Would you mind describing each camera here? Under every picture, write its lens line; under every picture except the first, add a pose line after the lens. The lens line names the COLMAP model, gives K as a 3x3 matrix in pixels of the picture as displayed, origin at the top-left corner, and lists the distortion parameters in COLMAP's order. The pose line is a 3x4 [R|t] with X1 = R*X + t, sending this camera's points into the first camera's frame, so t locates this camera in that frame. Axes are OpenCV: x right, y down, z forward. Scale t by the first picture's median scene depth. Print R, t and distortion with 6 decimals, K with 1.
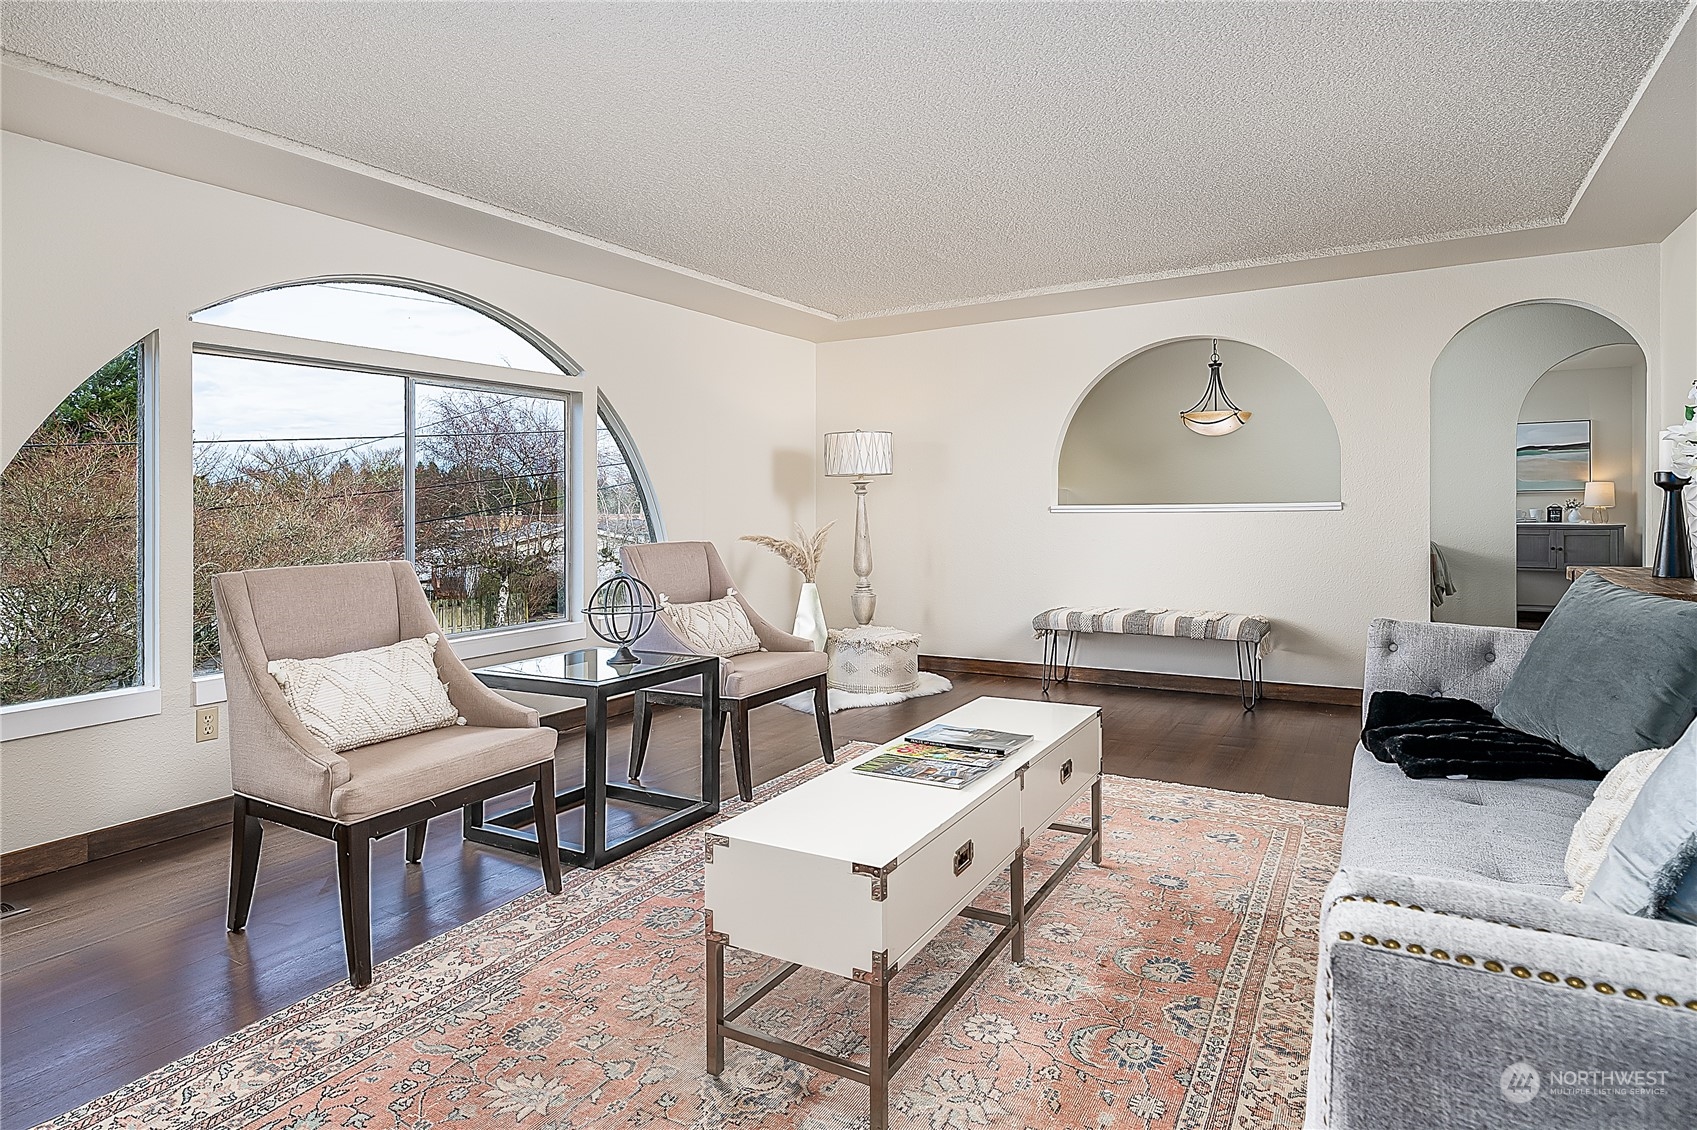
lens RADIAL K [[958.2, 0, 851.1], [0, 958.2, 467.1], [0, 0, 1]] dist [-0.001781, -0.001422]
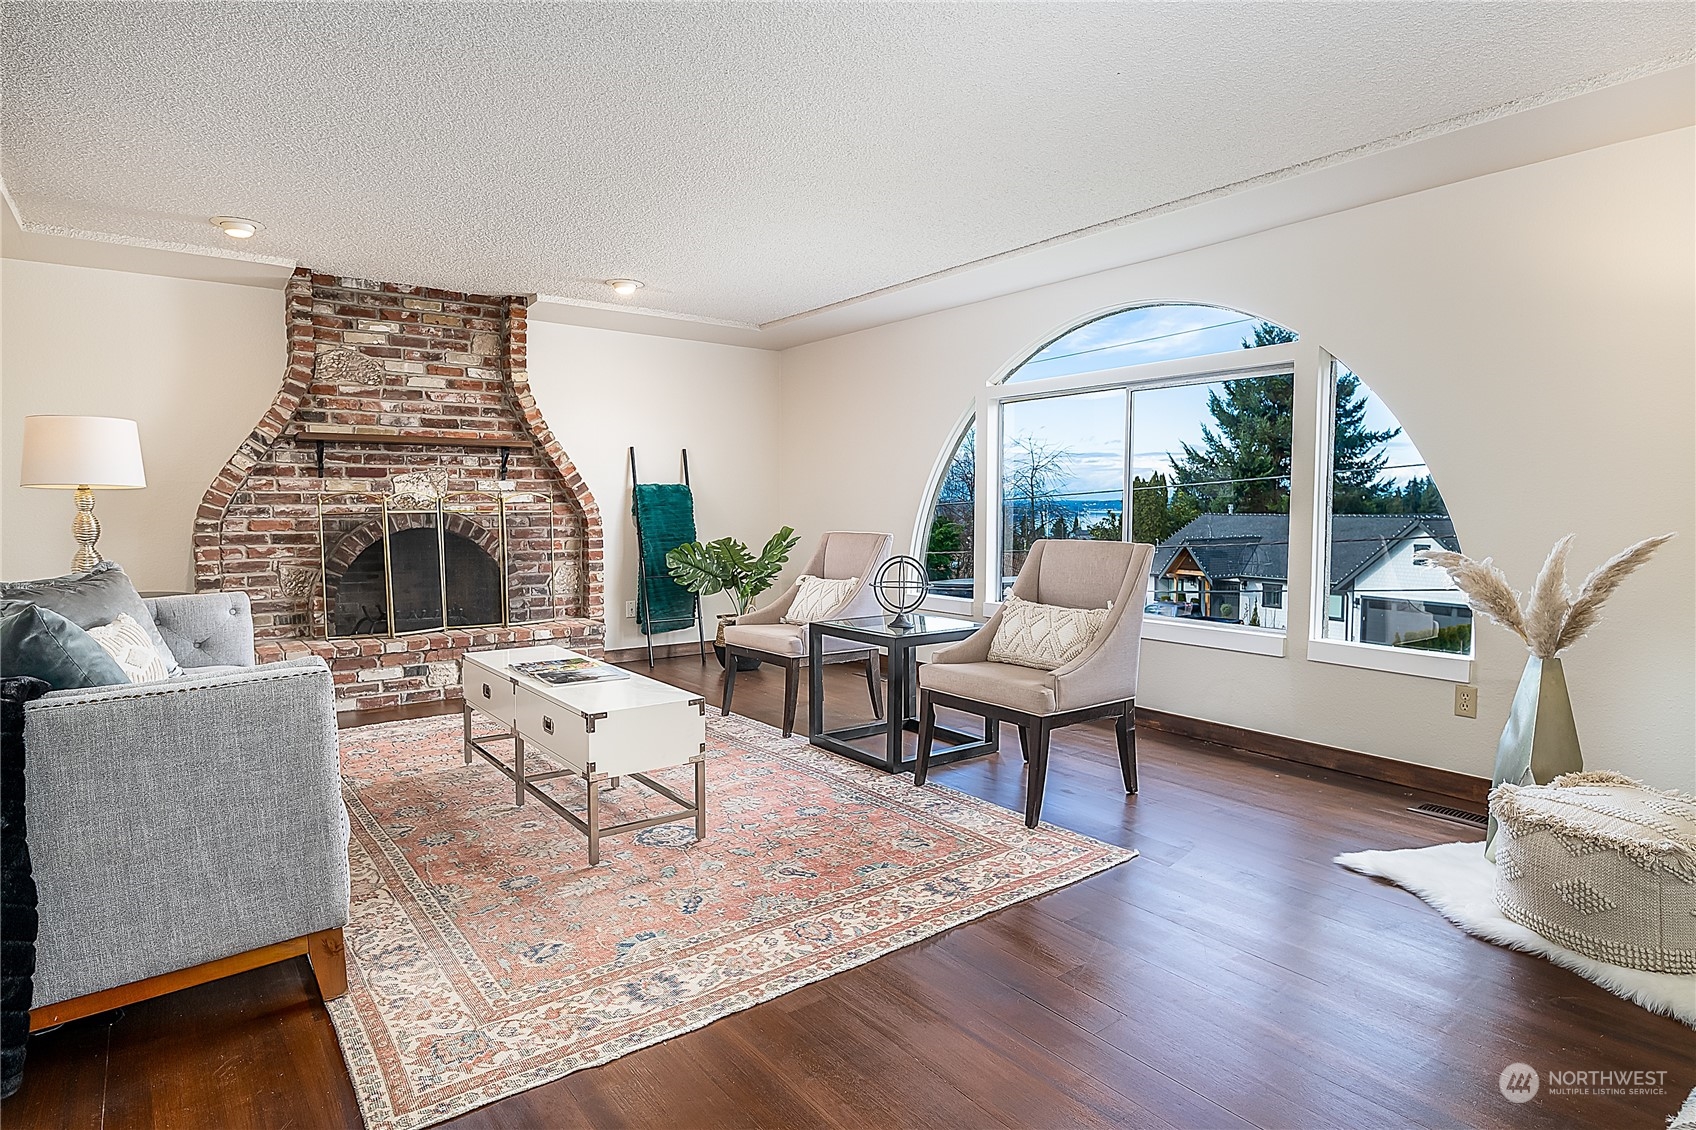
lens RADIAL K [[921.6, 0, 862.1], [0, 921.6, 564.1], [0, 0, 1]] dist [-0.000951, -0.000458]
pose [[-0.388896, 0.075947, -0.918146, 1.177192], [0.044637, 0.996979, 0.063561, 0.054794], [0.920200, -0.016265, -0.391111, 1.907941]]
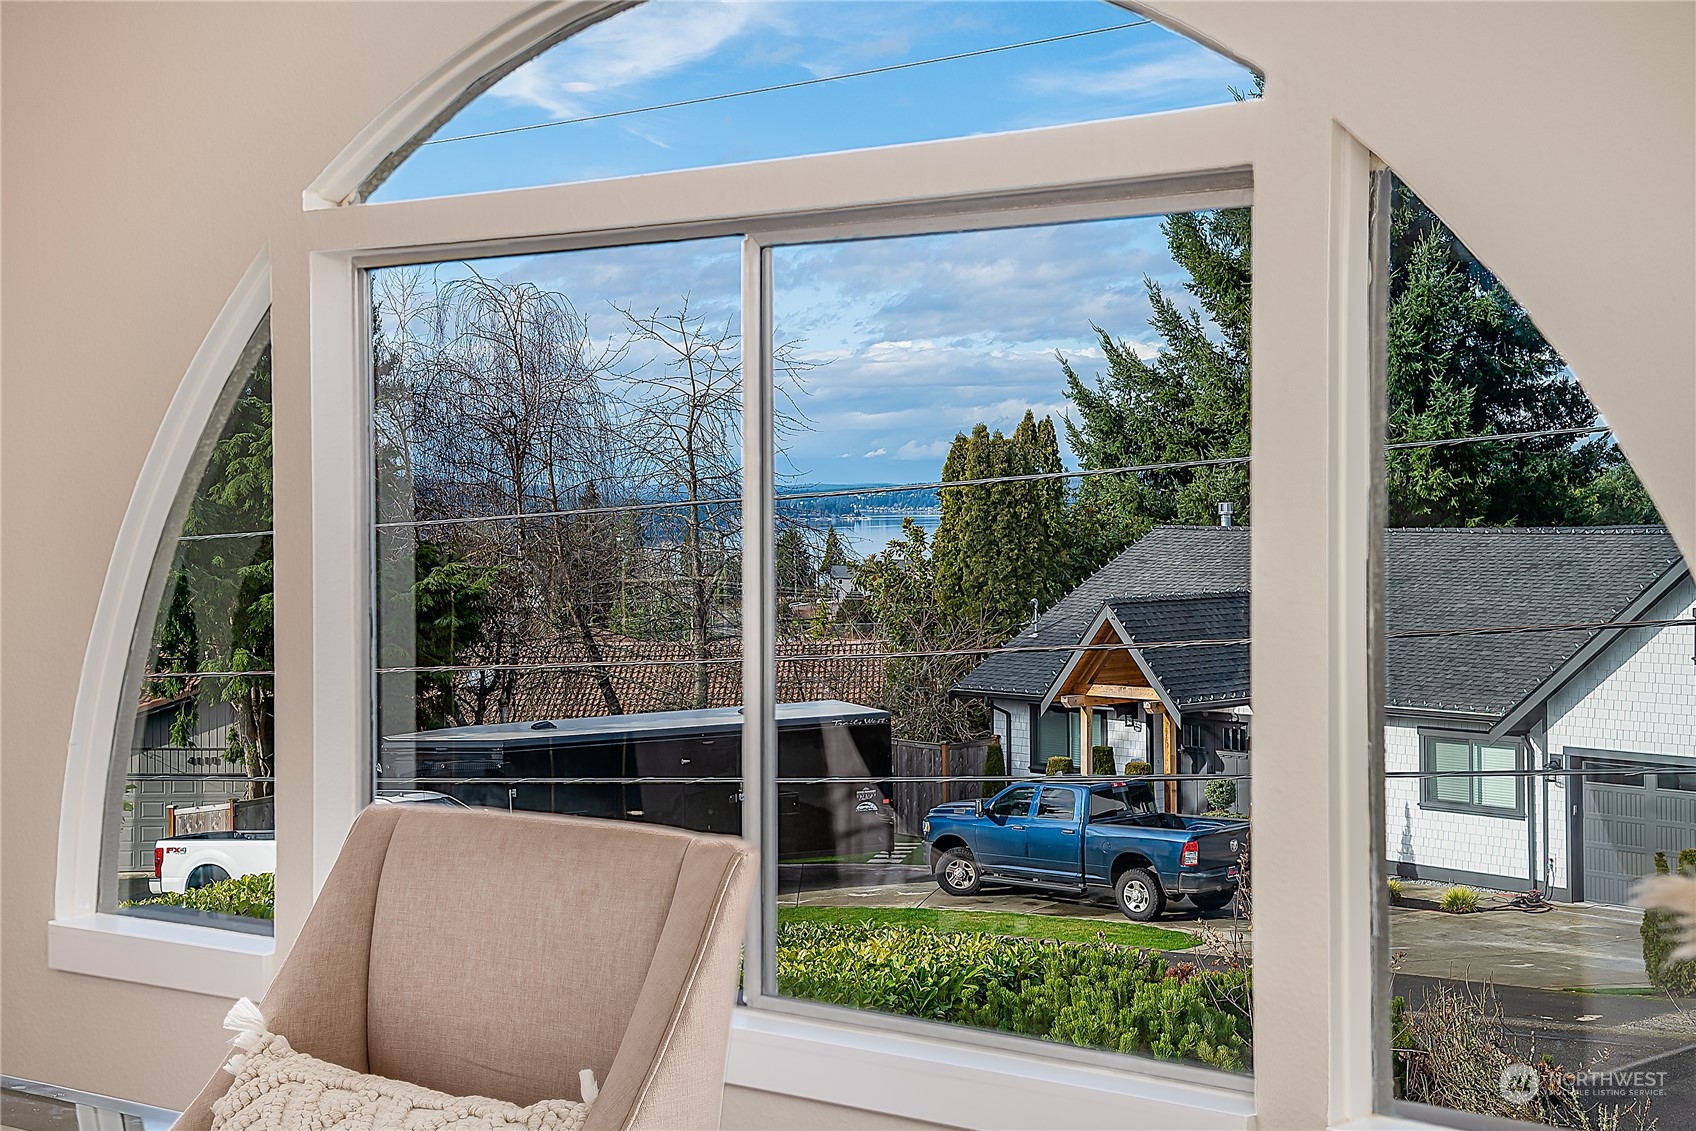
lens RADIAL K [[2615.5, 0, 847.6], [0, 2615.5, 541.1], [0, 0, 1]] dist [0.218358, 0.002114]
pose [[-0.166044, 0.035114, -0.985493, 0.768717], [0.048404, 0.998451, 0.027421, -0.014987], [0.984930, -0.043149, -0.167487, 1.989713]]
